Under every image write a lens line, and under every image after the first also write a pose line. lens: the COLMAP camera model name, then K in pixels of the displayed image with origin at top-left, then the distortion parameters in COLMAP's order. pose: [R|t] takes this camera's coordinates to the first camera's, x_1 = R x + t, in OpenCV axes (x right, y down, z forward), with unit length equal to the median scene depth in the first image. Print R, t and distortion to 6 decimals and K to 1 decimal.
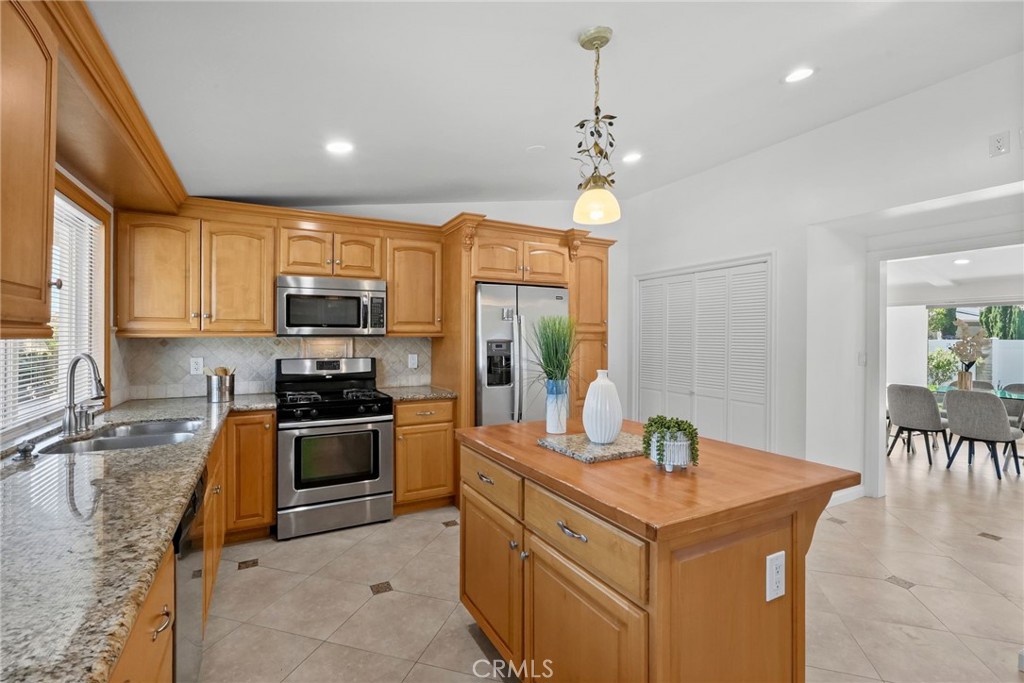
lens RADIAL K [[464.2, 0, 511.6], [0, 464.2, 336.0], [0, 0, 1]] dist [0.000474, -0.000016]
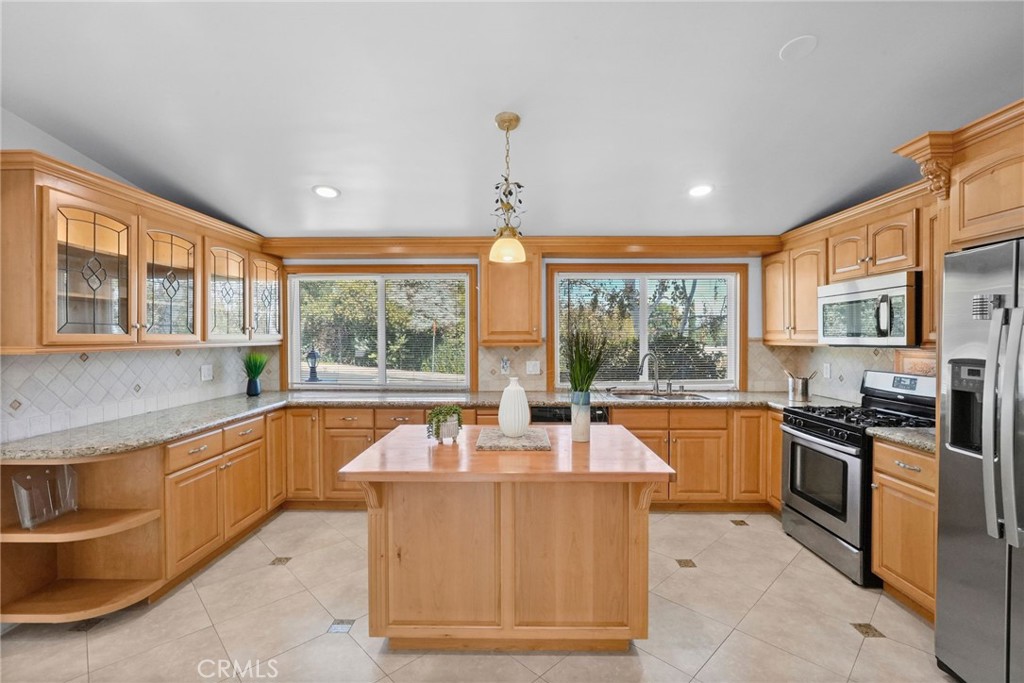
lens RADIAL K [[464.2, 0, 512.3], [0, 464.2, 343.2], [0, 0, 1]] dist [0.000474, -0.000016]
pose [[-0.495374, 0.010589, -0.868615, 0.778058], [0.007162, 0.999942, 0.008105, -0.020610], [0.868650, -0.002206, -0.495421, 0.985792]]
